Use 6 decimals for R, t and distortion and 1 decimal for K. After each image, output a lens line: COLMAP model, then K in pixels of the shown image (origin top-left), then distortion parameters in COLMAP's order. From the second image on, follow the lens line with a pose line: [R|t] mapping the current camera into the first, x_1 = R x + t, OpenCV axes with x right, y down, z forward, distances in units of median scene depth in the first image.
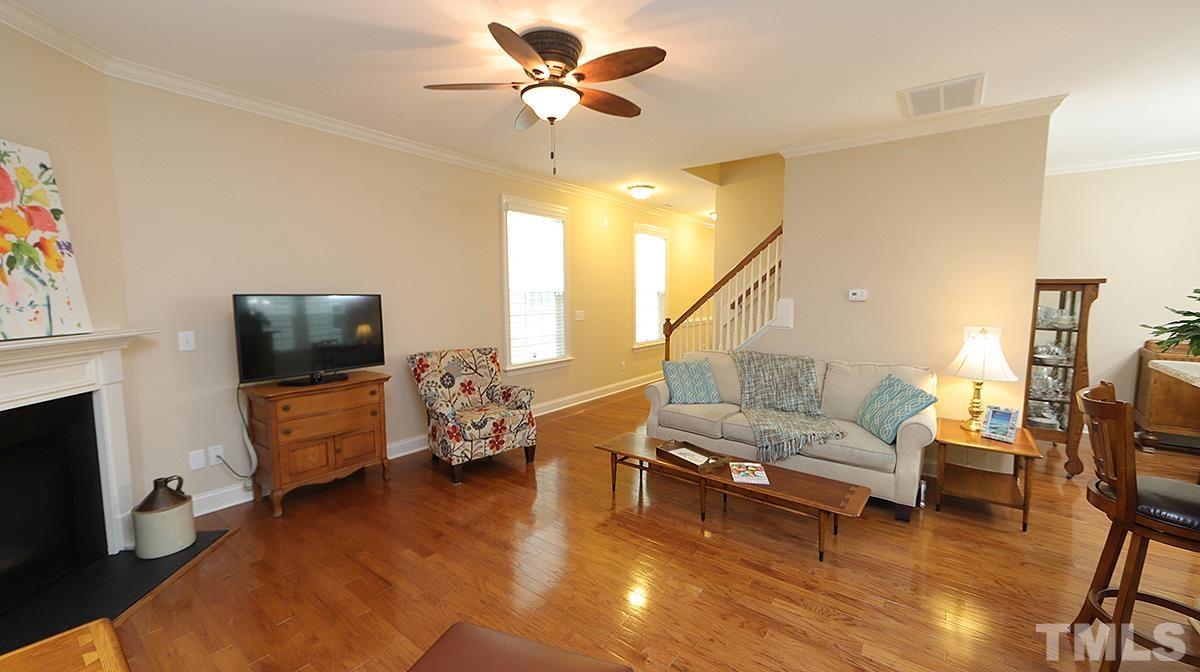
lens RADIAL K [[468.4, 0, 602.0], [0, 468.4, 338.2], [0, 0, 1]] dist [0.005434, -0.000442]
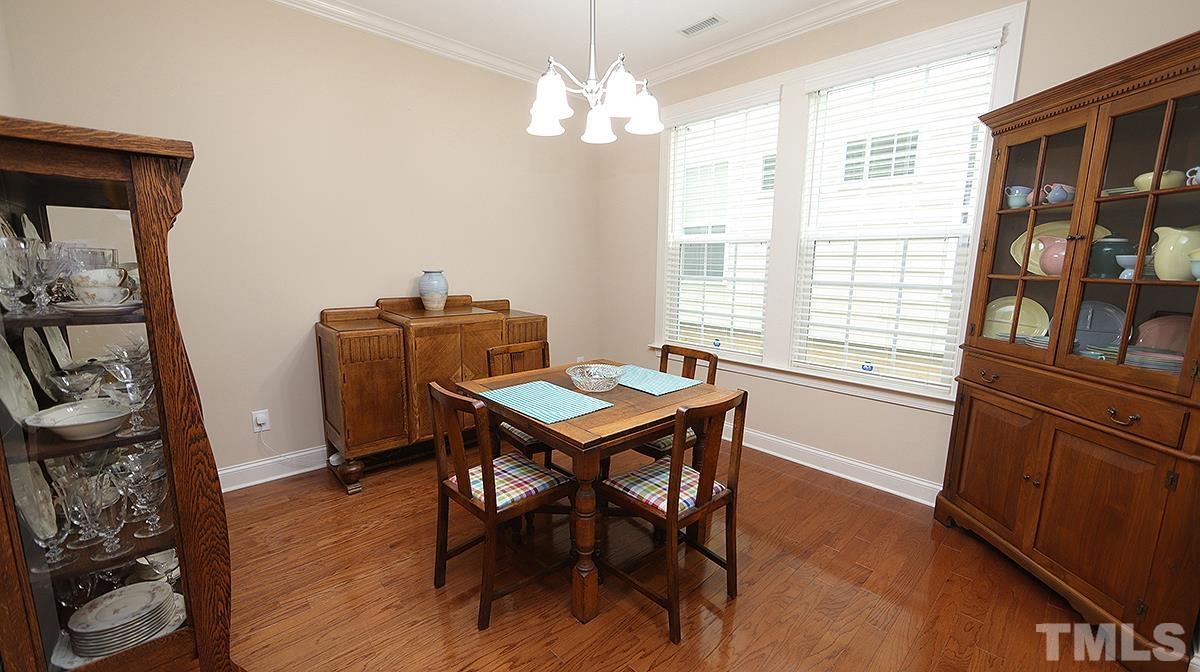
lens RADIAL K [[468.4, 0, 602.0], [0, 468.4, 338.2], [0, 0, 1]] dist [0.005434, -0.000442]
pose [[0.168835, -0.154812, 0.973411, 1.203915], [0.086945, 0.986077, 0.141746, -0.034647], [-0.981802, 0.060701, 0.179944, 1.041891]]
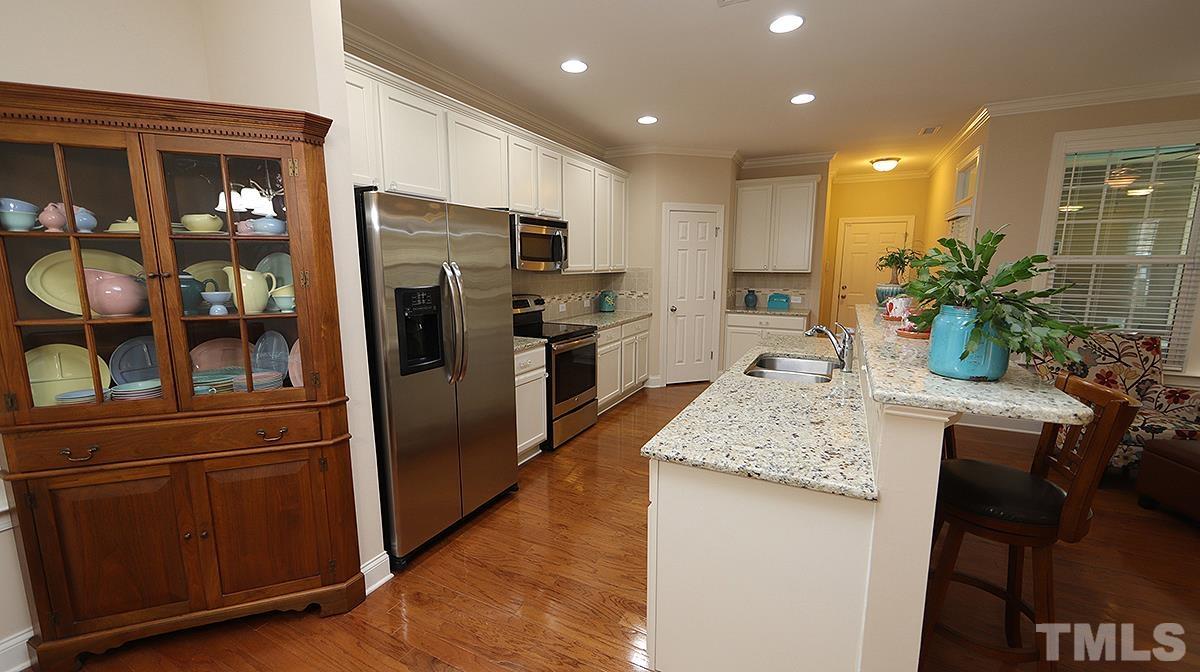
lens RADIAL K [[468.4, 0, 602.0], [0, 468.4, 338.2], [0, 0, 1]] dist [0.005434, -0.000442]
pose [[-0.982998, 0.027720, -0.181514, 1.583467], [-0.020173, 0.966252, 0.256809, -0.123560], [0.182507, 0.256104, -0.949264, 1.227490]]
